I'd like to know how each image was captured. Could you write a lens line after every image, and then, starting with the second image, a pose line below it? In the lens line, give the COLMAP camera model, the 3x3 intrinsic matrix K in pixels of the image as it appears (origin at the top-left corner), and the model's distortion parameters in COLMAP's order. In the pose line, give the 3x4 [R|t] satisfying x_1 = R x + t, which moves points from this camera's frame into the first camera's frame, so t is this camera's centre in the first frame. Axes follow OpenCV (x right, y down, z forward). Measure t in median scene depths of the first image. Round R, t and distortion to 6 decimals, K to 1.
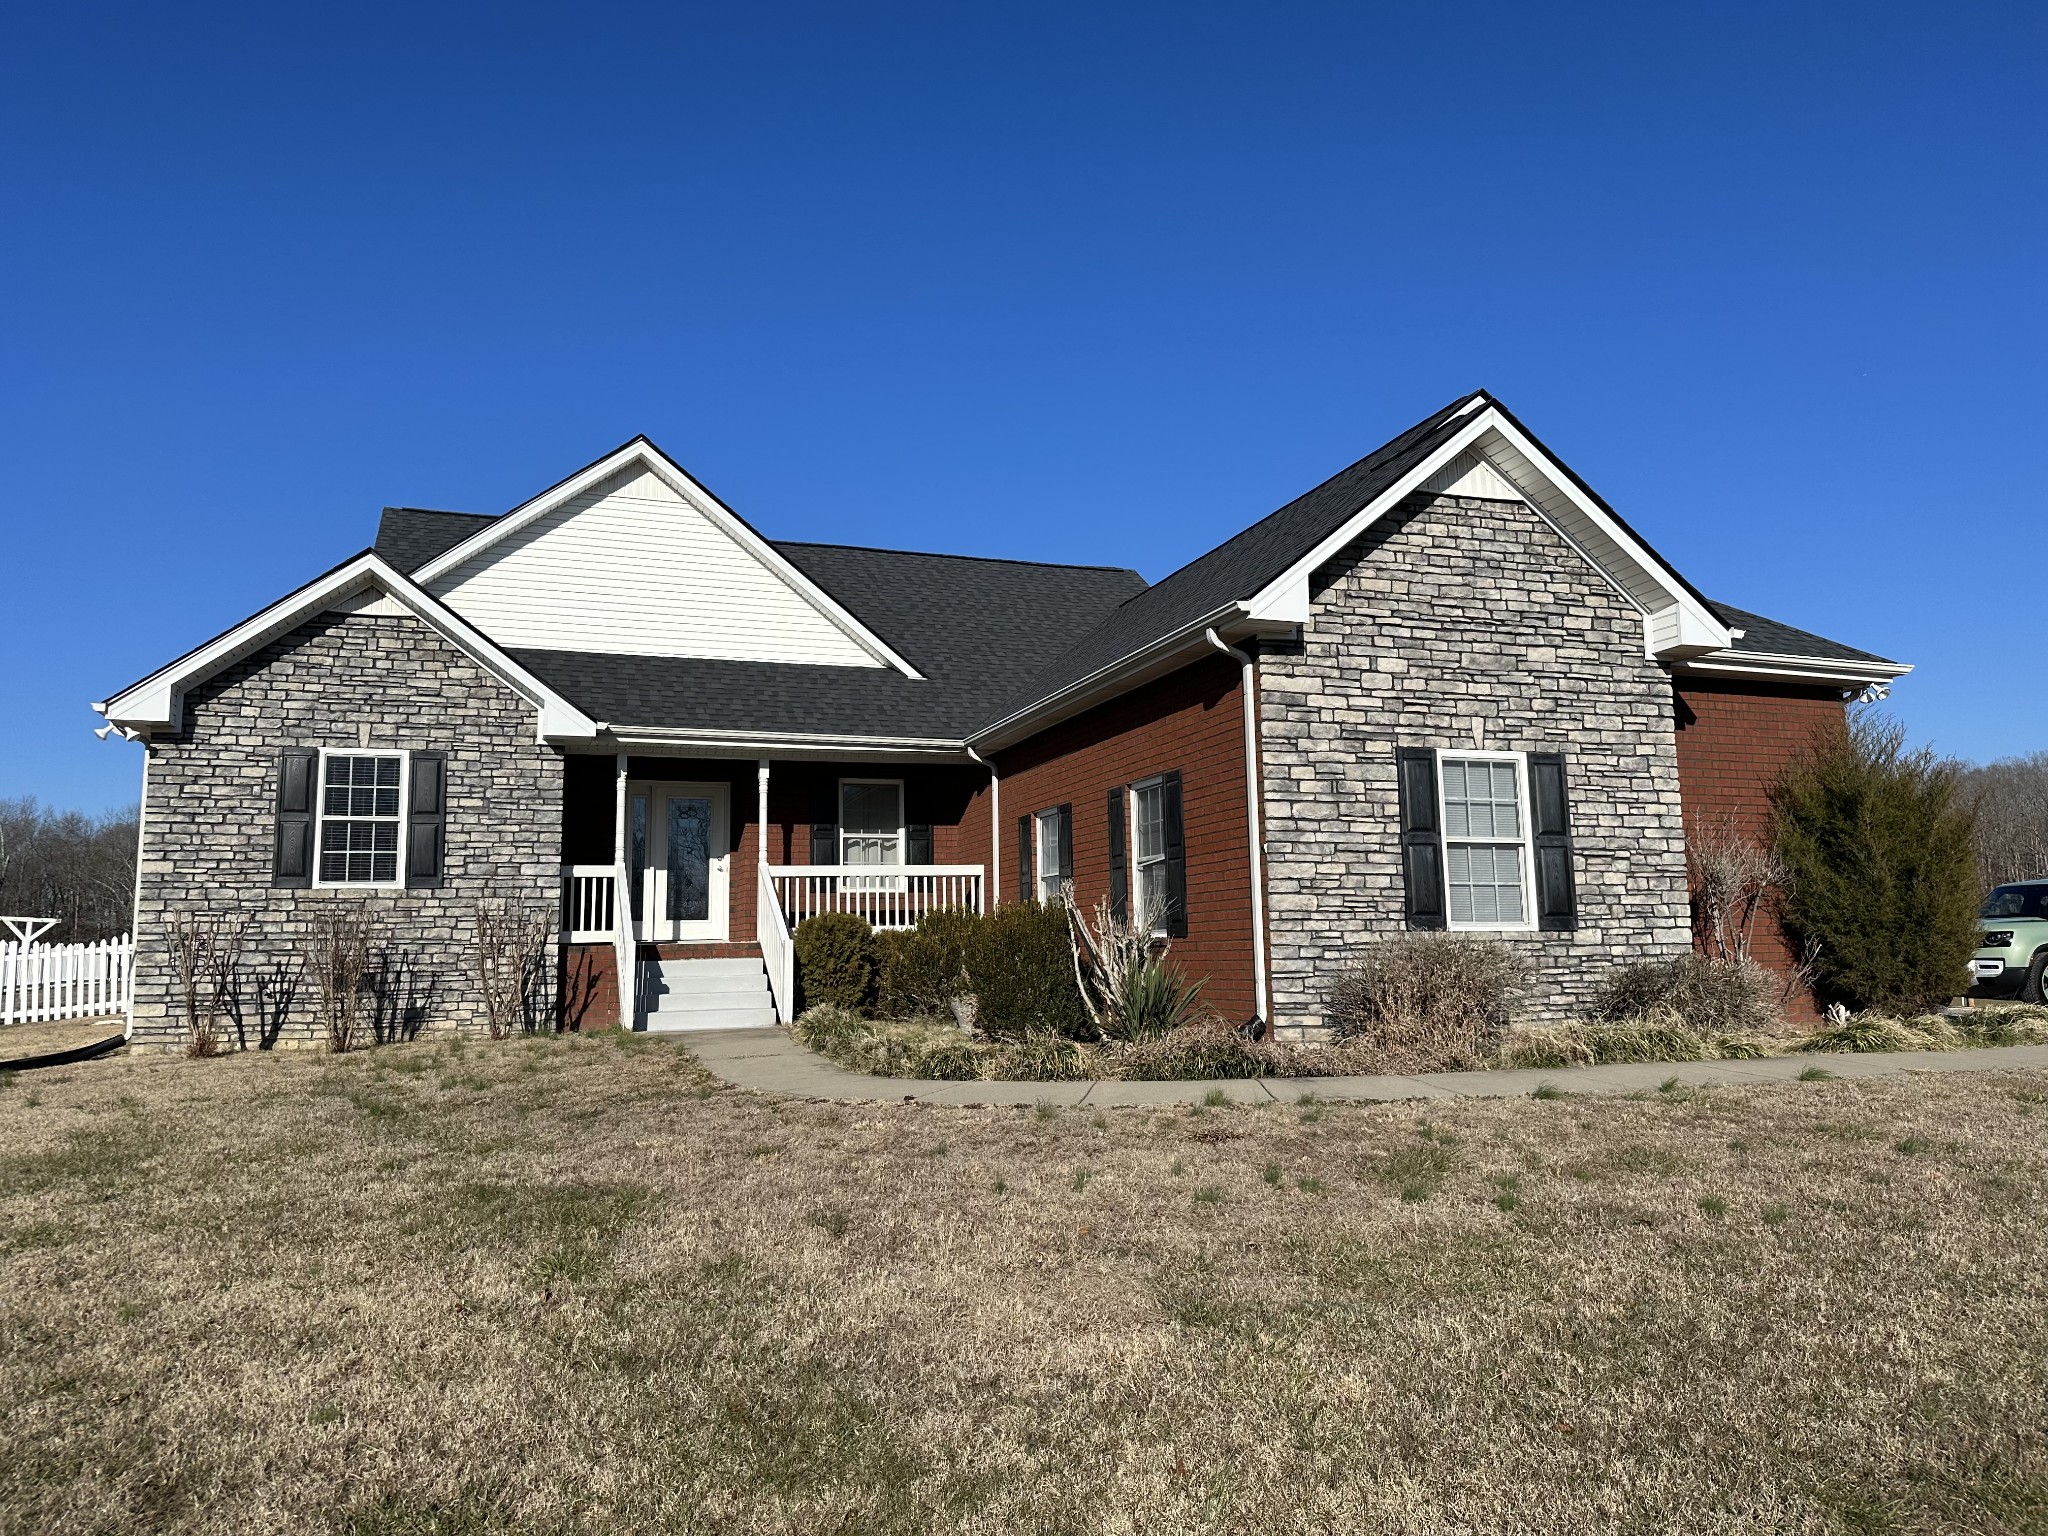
lens RADIAL K [[1426.3, 0, 1024.0], [0, 1426.3, 768.0], [0, 0, 1]] dist [0.146936, -0.276955]
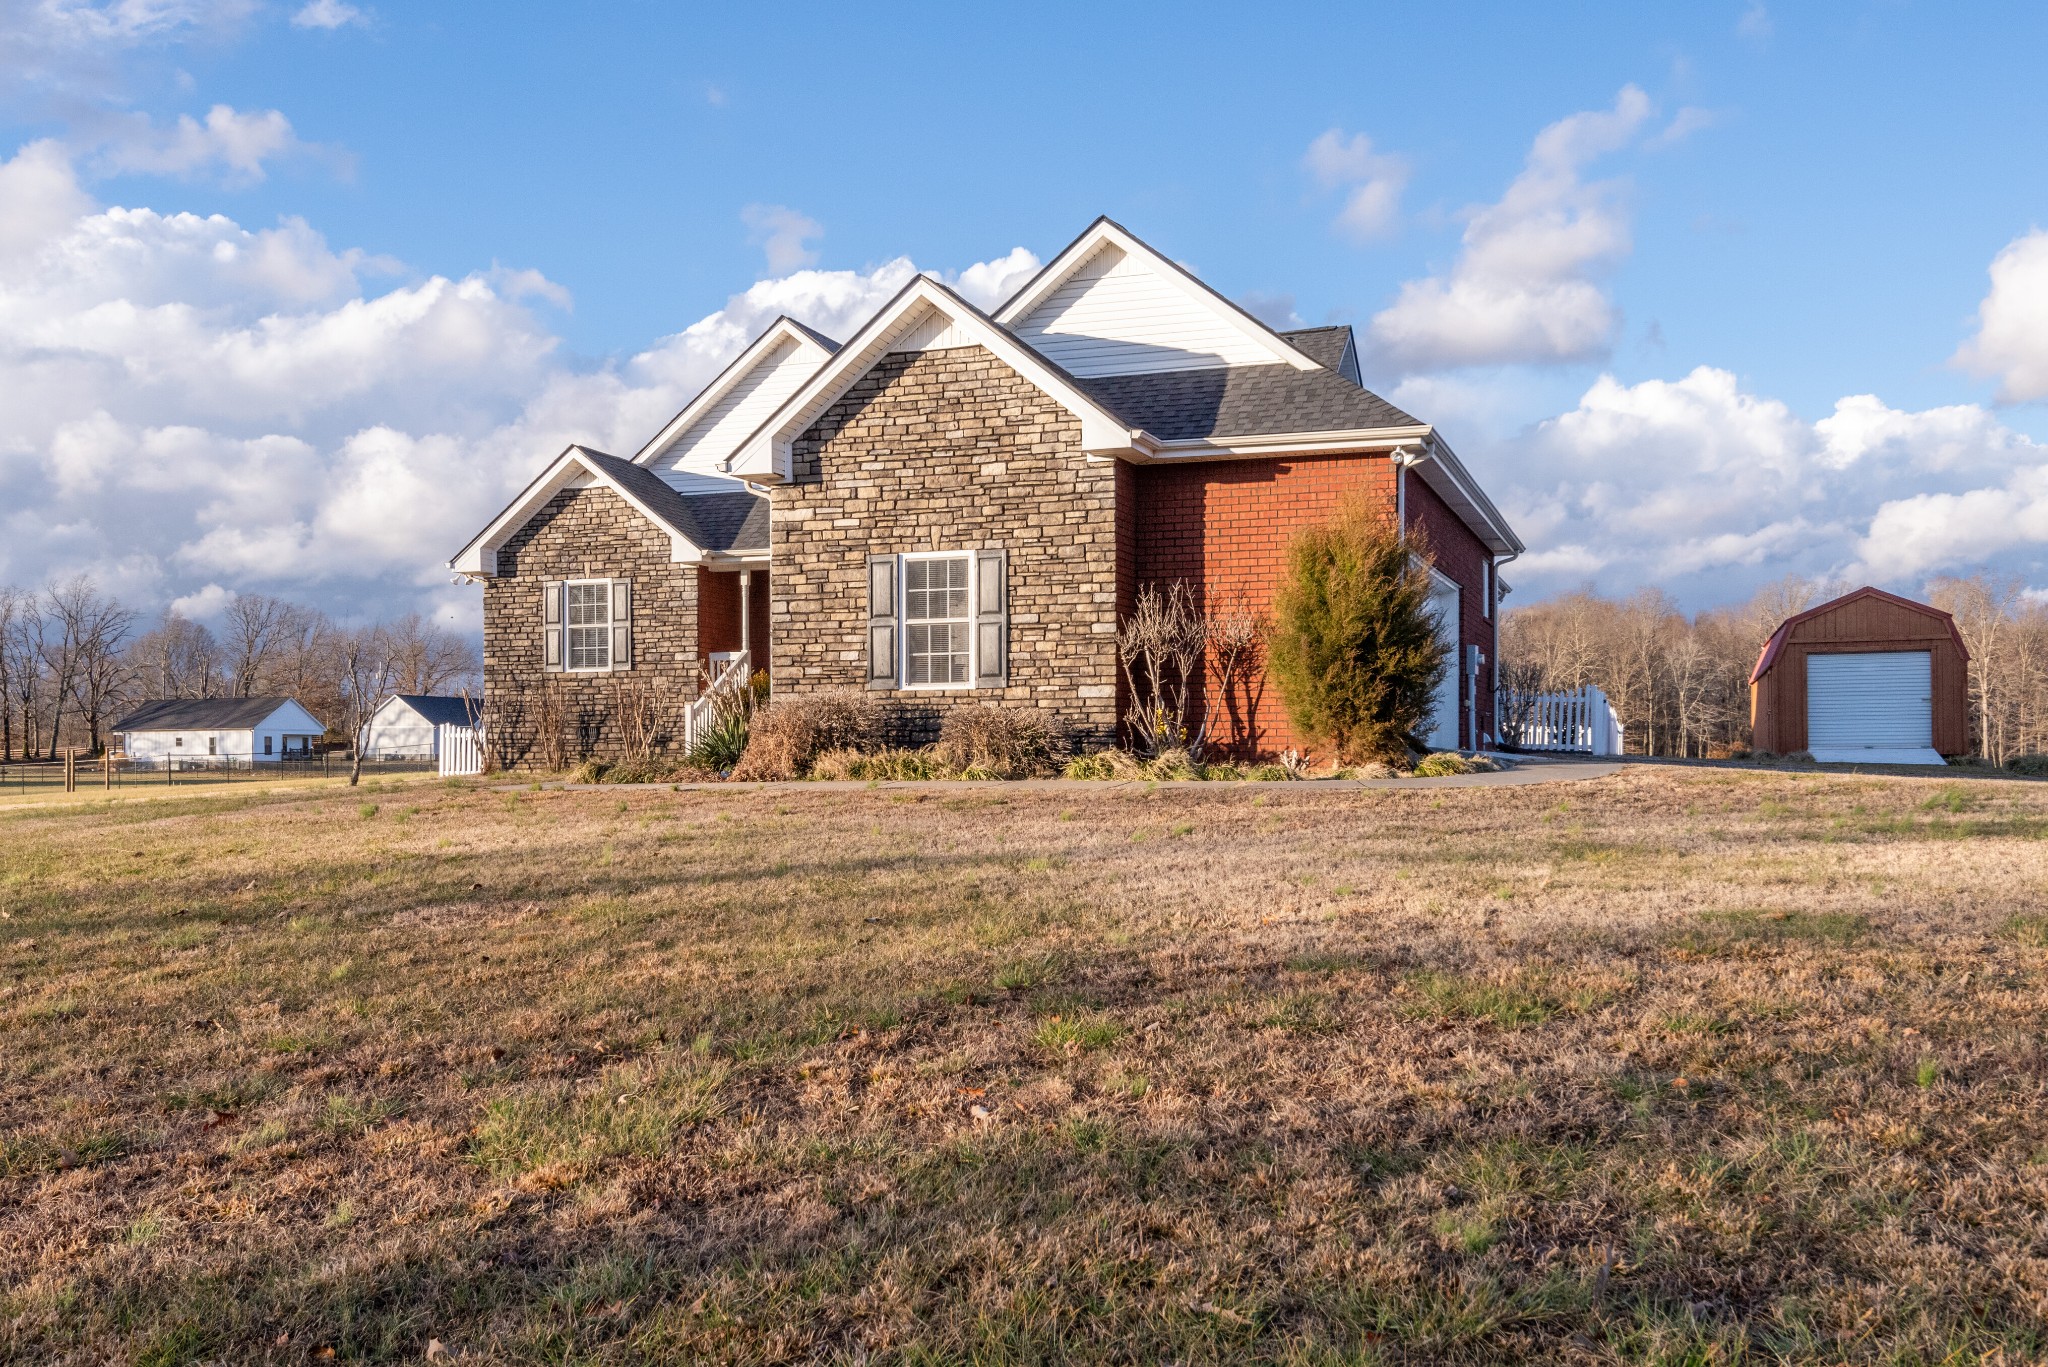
lens RADIAL K [[1776.0, 0, 1085.8], [0, 1776.0, 764.2], [0, 0, 1]] dist [0.038123, 0.001923]
pose [[0.785042, 0.011952, -0.619328, 1.351277], [0.077326, 0.990102, 0.117124, 0.000215], [0.614598, -0.139837, 0.776347, -0.177520]]
